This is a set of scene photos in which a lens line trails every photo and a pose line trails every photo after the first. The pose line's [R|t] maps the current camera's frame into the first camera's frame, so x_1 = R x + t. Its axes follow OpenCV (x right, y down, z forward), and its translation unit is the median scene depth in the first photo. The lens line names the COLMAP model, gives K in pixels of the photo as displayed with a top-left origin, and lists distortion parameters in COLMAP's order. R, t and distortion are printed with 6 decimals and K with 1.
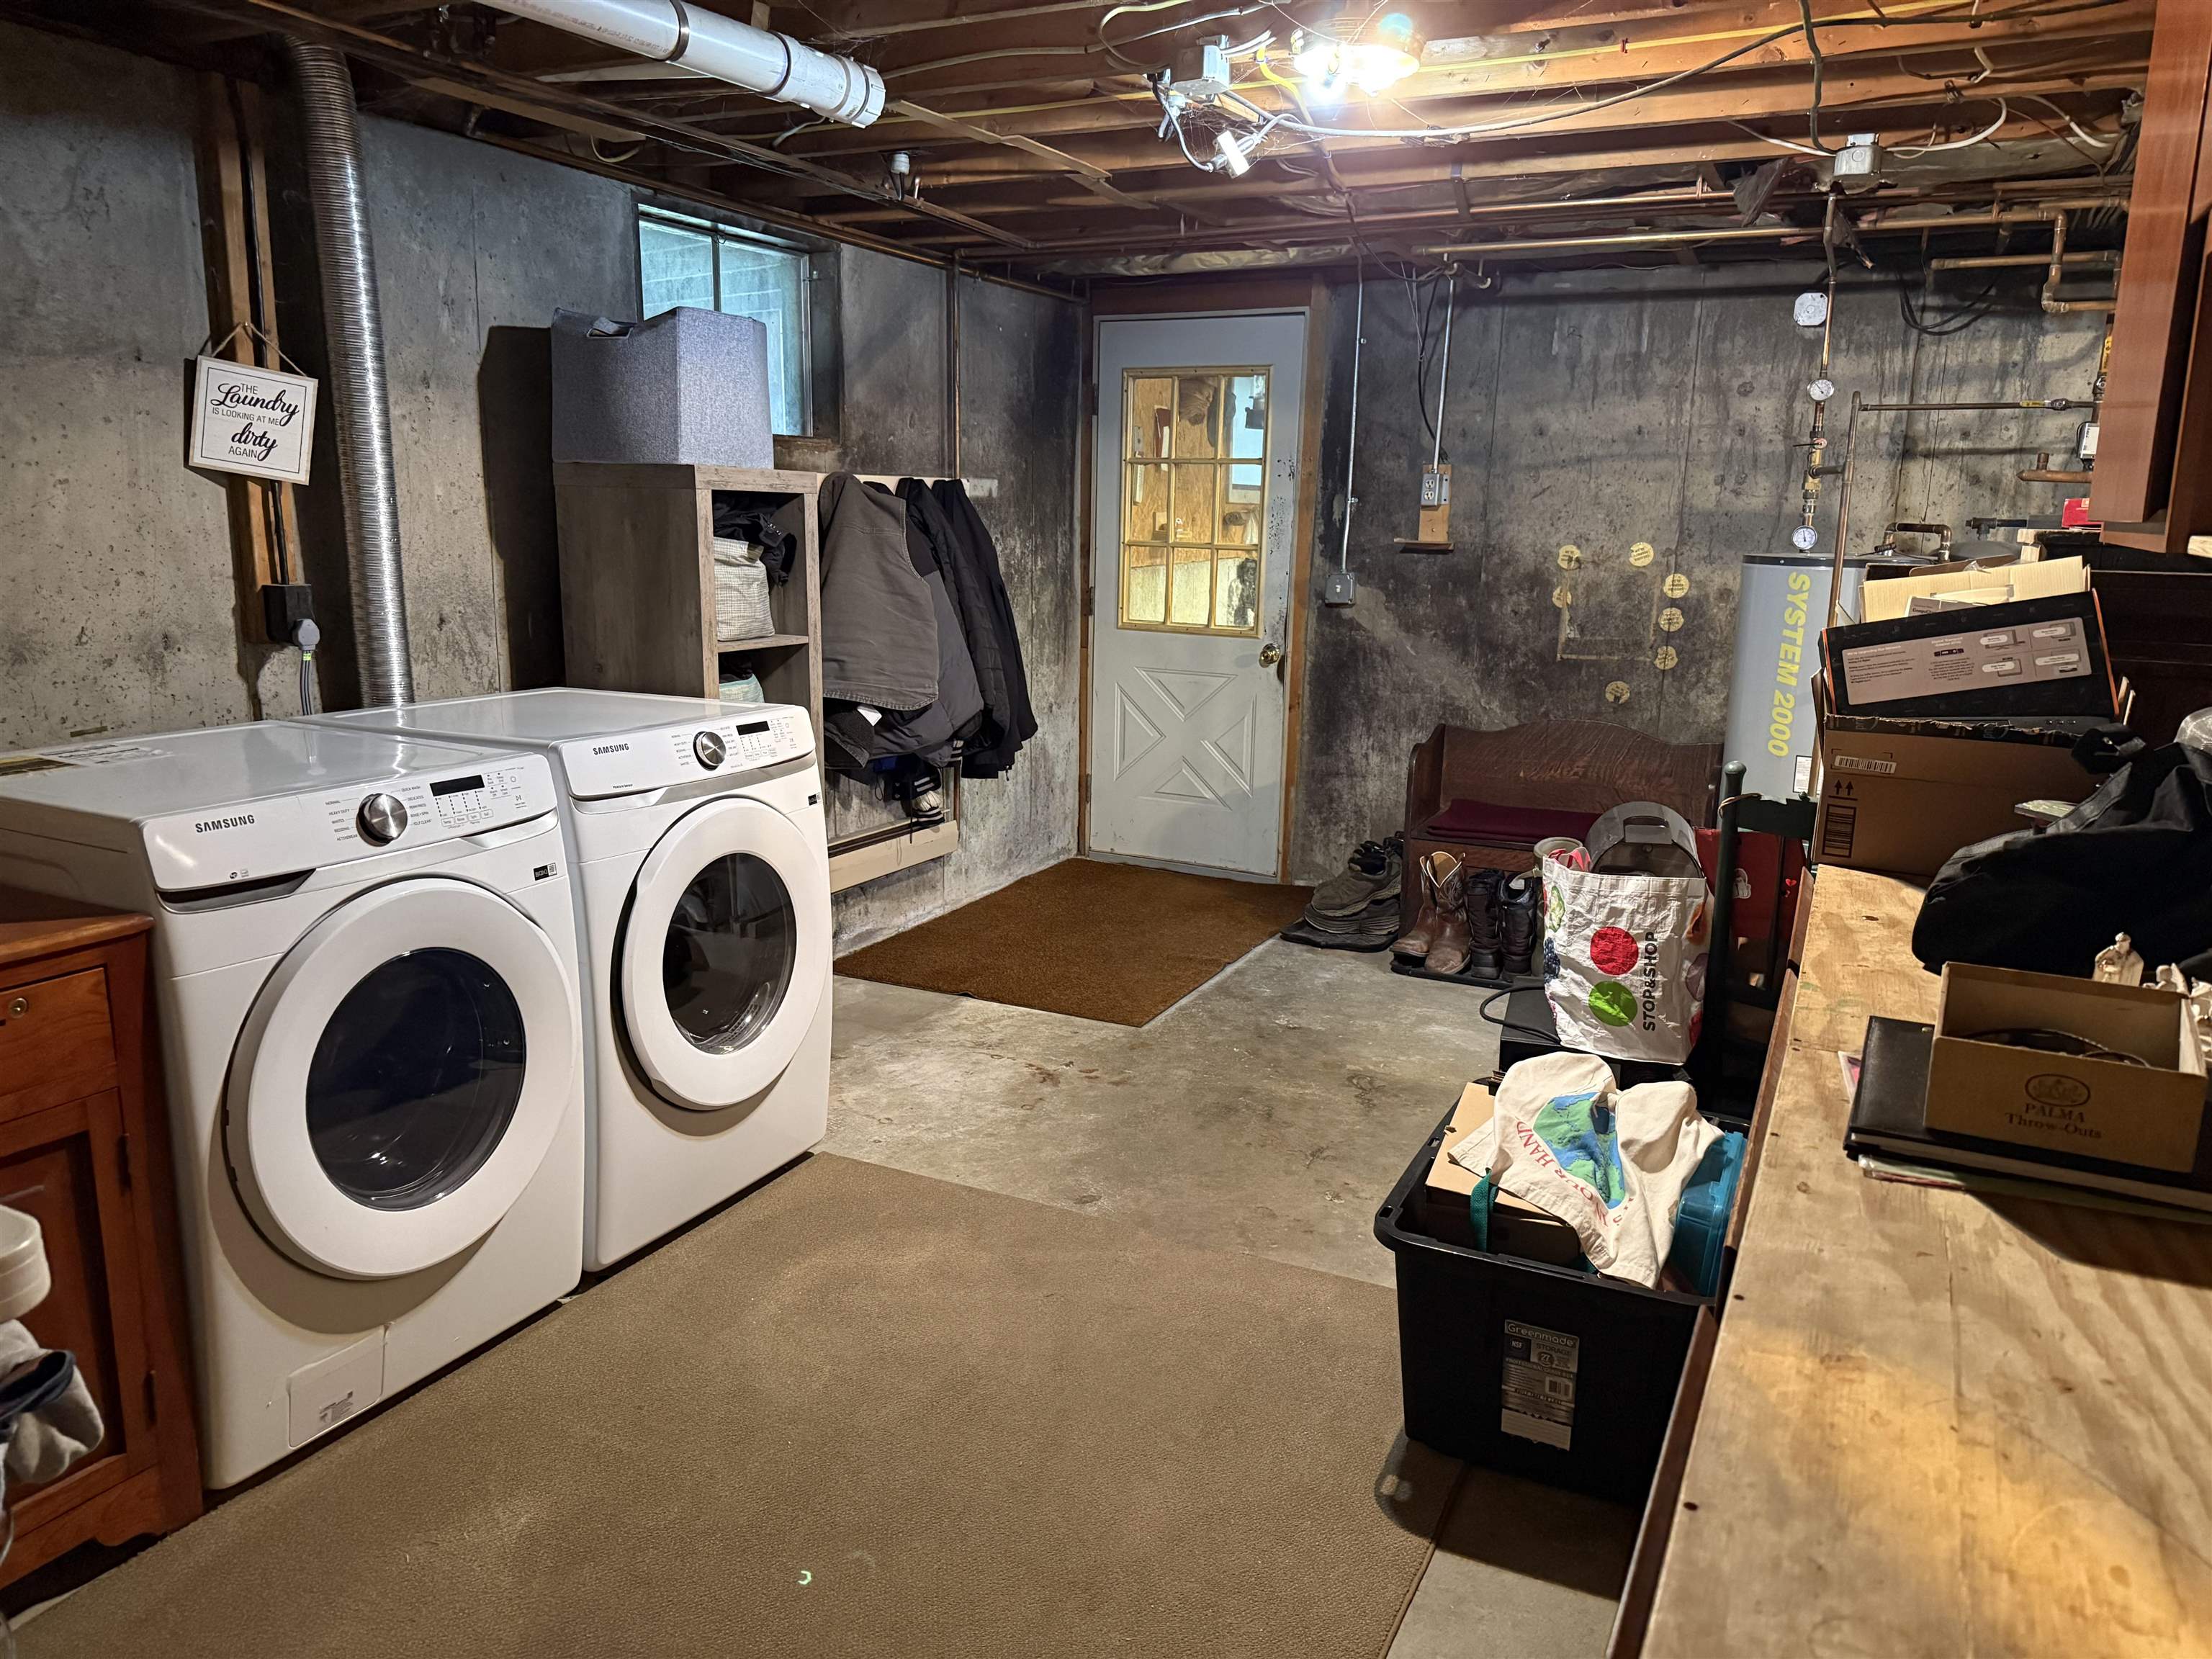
lens RADIAL K [[1564.3, 0, 1105.9], [0, 1564.3, 838.4], [0, 0, 1]] dist [0.022045, -0.032037]
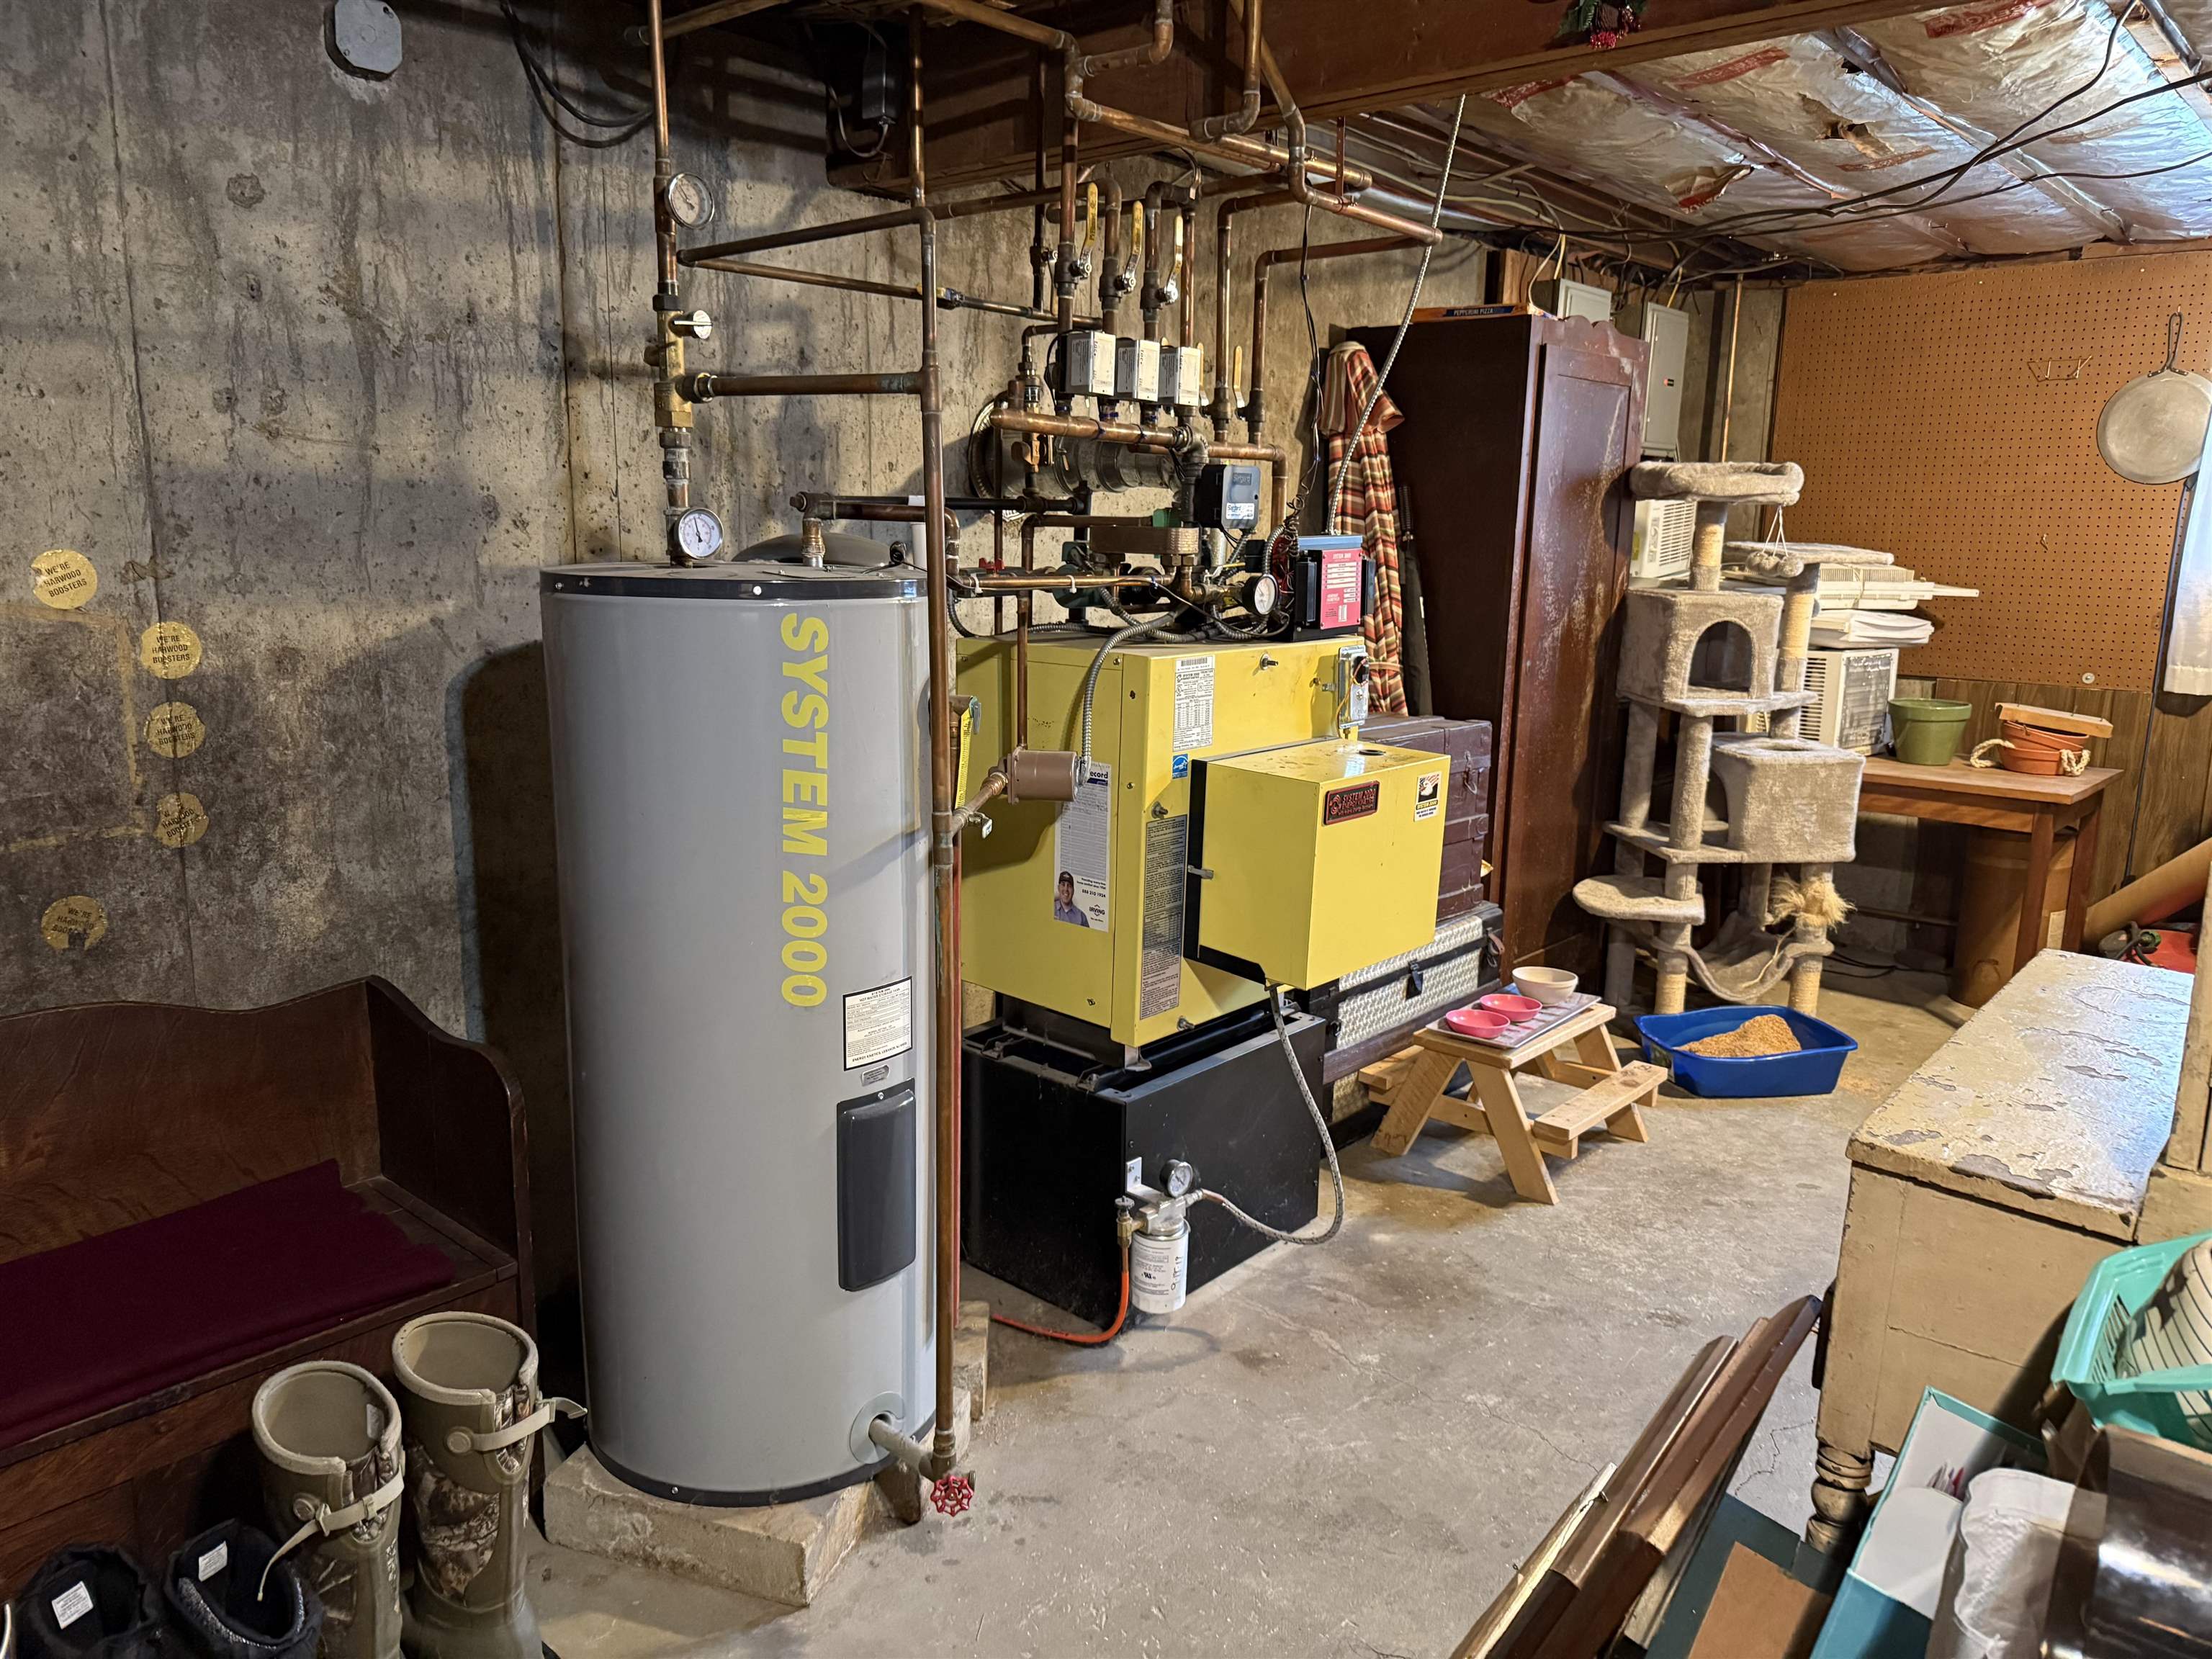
lens RADIAL K [[1564.3, 0, 1105.9], [0, 1564.3, 838.4], [0, 0, 1]] dist [0.022045, -0.032037]
pose [[0.256758, -0.208717, 0.943670, 0.021526], [0.189846, 0.968272, 0.162504, -0.137354], [-0.947646, 0.137428, 0.288235, 0.669639]]
